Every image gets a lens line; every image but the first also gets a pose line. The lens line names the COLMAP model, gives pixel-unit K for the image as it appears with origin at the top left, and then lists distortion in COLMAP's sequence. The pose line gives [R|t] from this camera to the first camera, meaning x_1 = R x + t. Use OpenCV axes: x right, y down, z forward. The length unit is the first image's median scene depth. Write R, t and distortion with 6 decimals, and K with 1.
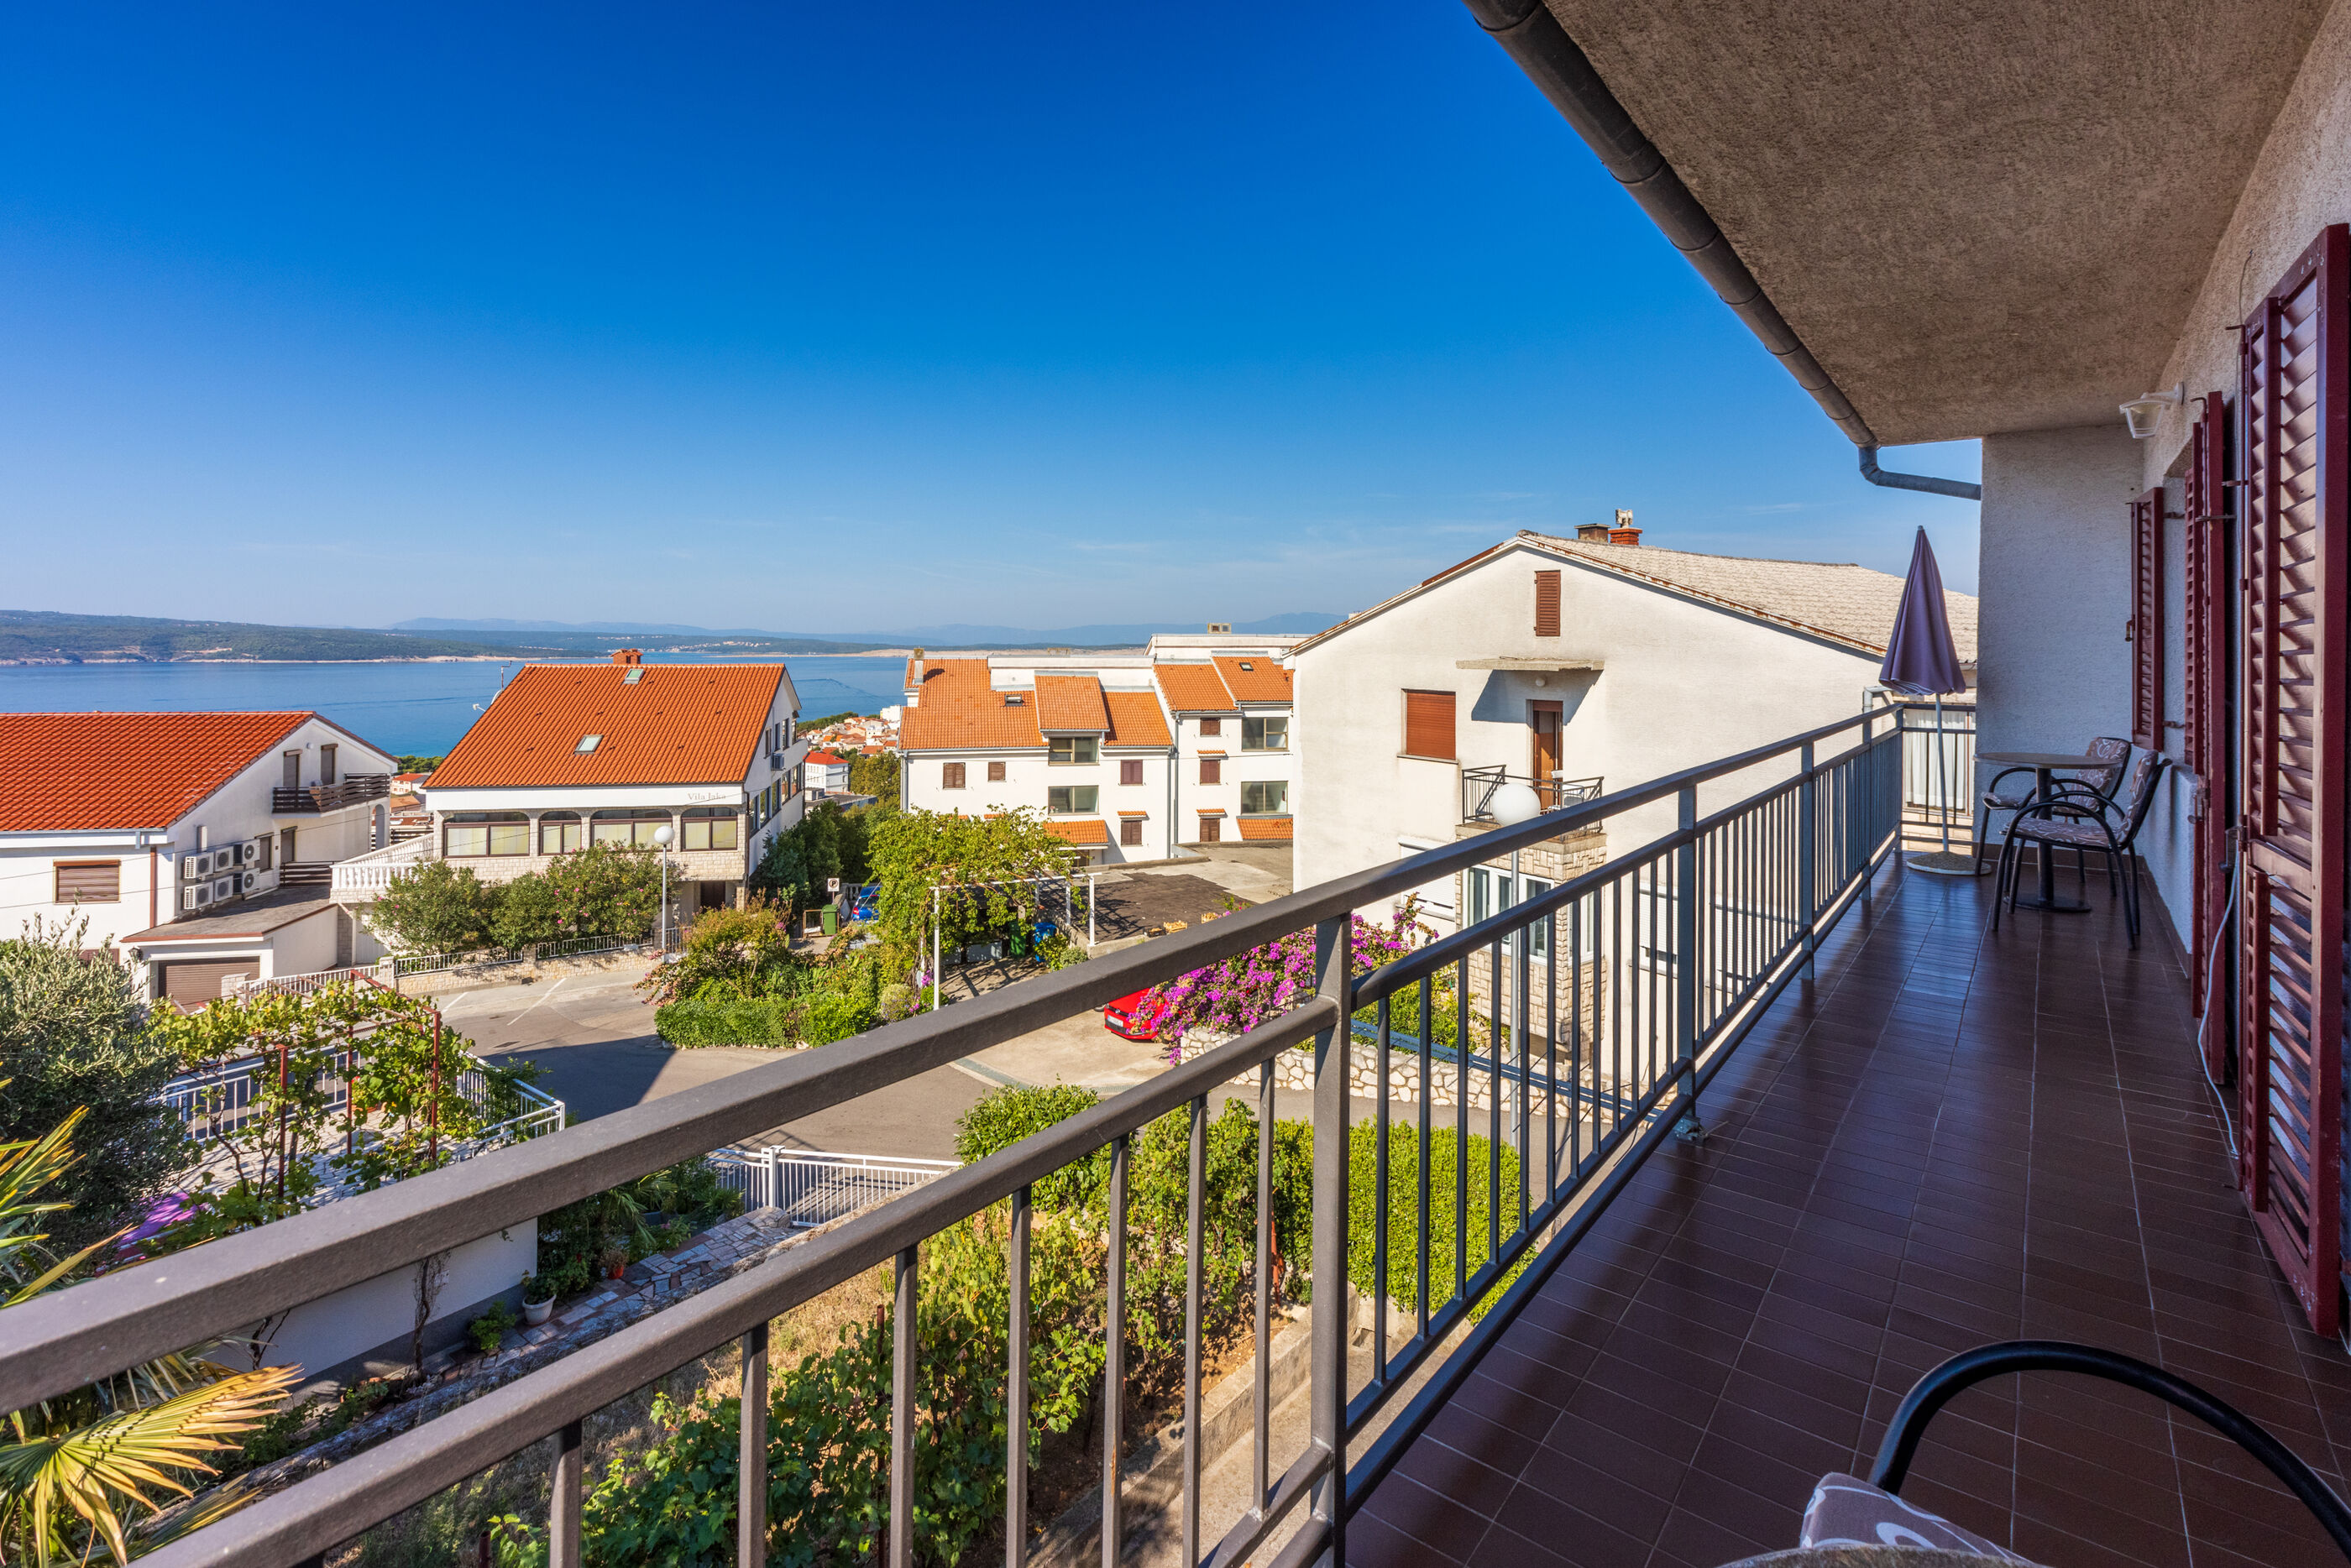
lens RADIAL K [[1070.2, 0, 1159.6], [0, 1070.2, 664.6], [0, 0, 1]] dist [0.000600, -0.000104]
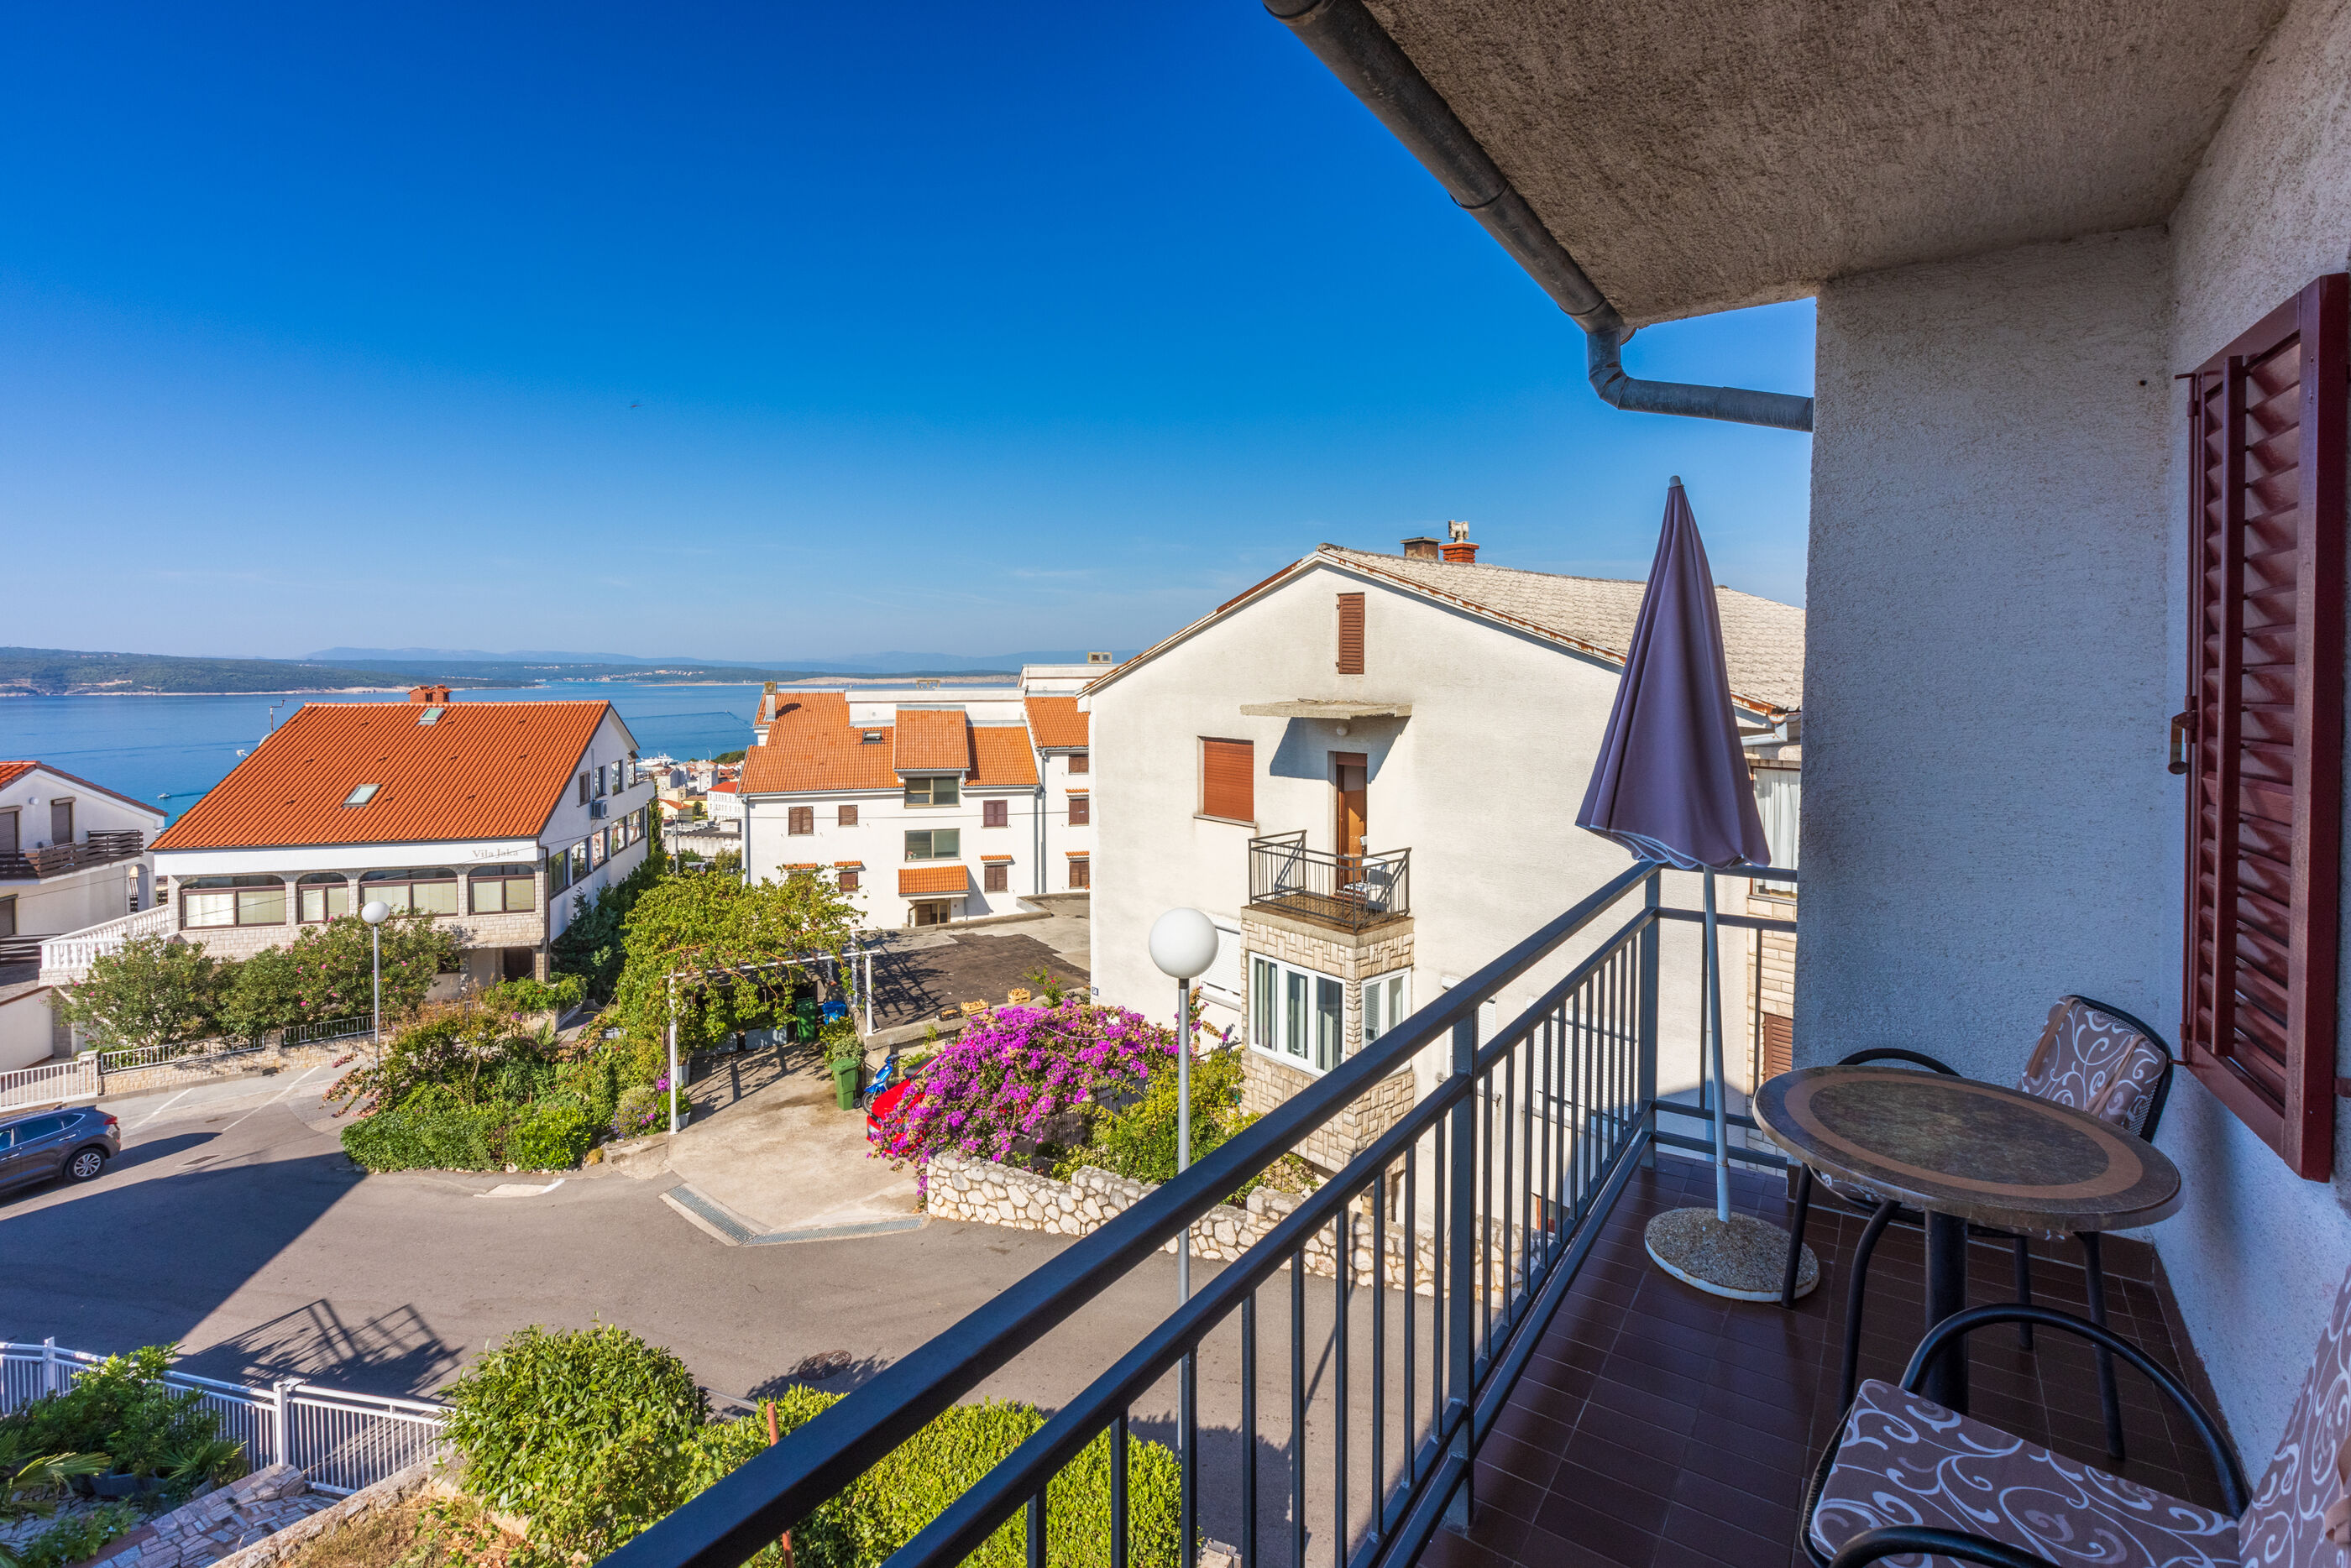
lens RADIAL K [[1050.8, 0, 1174.0], [0, 1050.8, 720.7], [0, 0, 1]] dist [0.007821, -0.000011]
pose [[0.997456, -0.010956, 0.070441, 0.090348], [0.008881, 0.999519, 0.029706, -0.008378], [-0.070732, -0.029005, 0.997074, 0.110672]]
